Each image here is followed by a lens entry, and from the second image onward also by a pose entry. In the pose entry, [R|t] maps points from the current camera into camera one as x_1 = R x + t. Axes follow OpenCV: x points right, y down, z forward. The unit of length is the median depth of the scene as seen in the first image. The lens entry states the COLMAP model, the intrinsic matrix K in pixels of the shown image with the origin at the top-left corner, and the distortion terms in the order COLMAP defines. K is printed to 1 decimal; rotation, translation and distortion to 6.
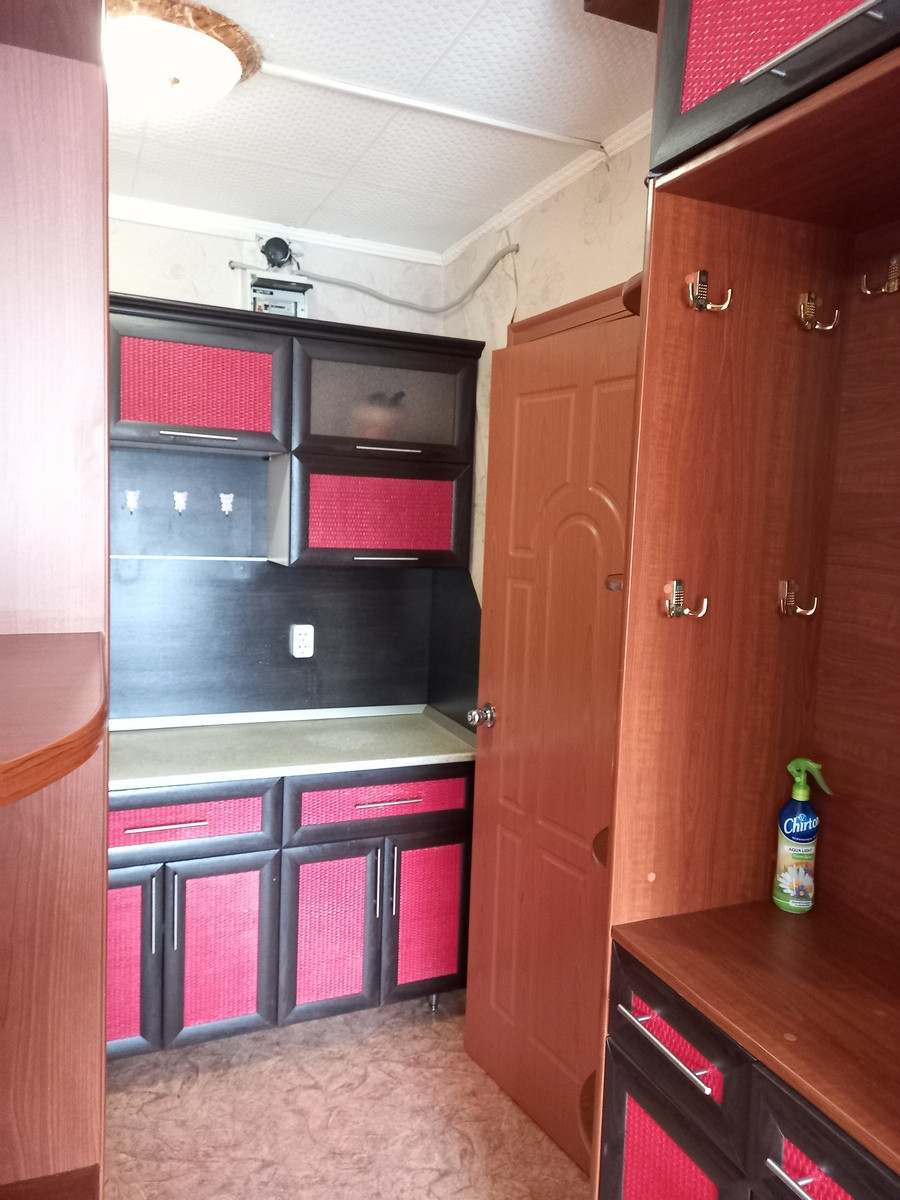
lens RADIAL K [[871.3, 0, 460.7], [0, 871.3, 601.1], [0, 0, 1]] dist [0.070494, -0.058605]
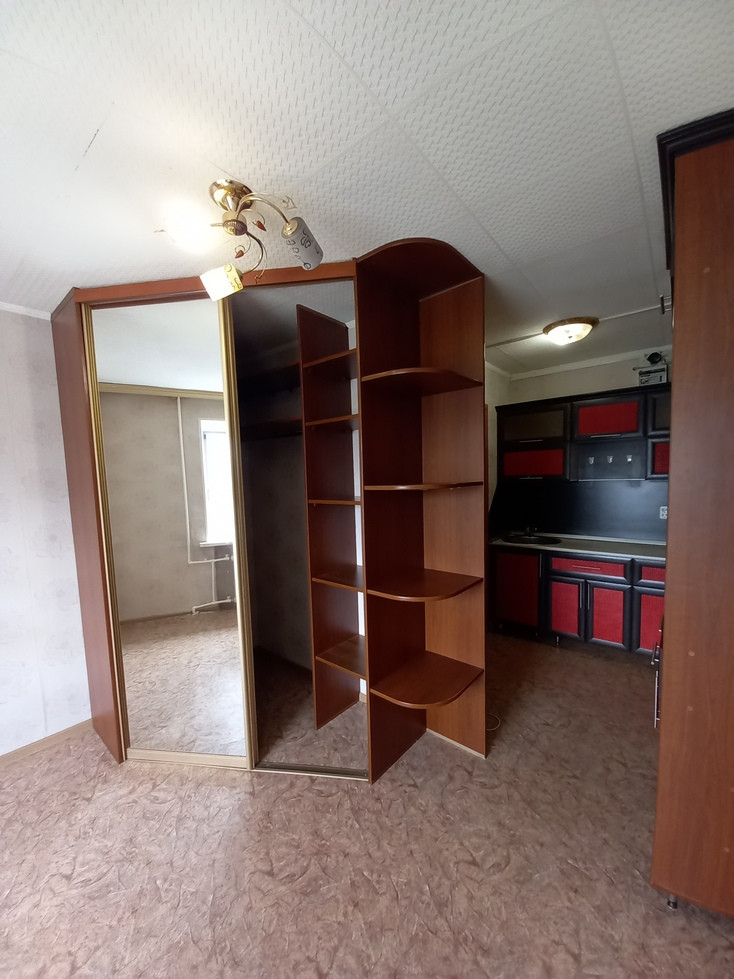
lens RADIAL K [[384.3, 0, 369.8], [0, 384.3, 509.0], [0, 0, 1]] dist [0.012533, -0.012451]
pose [[0.462798, 0.018231, -0.886276, 0.458606], [-0.037385, 0.999300, 0.001034, 0.076955], [0.885675, 0.032655, 0.463155, -0.257508]]
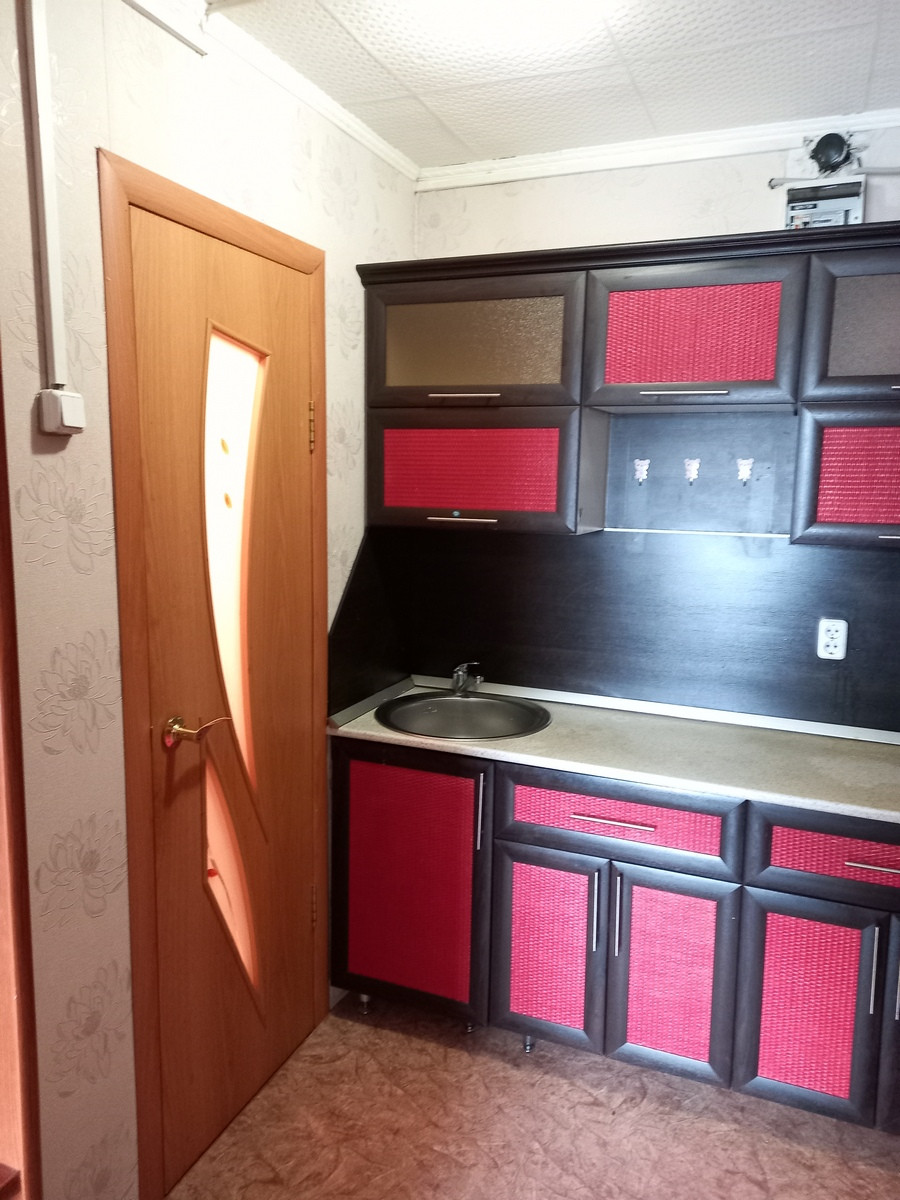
lens RADIAL K [[871.3, 0, 453.2], [0, 871.3, 599.2], [0, 0, 1]] dist [0.070494, -0.058605]
pose [[0.702124, 0.074976, -0.708096, 0.172576], [-0.056716, 0.997170, 0.049347, -0.012830], [0.709792, 0.005513, 0.704390, 0.215356]]
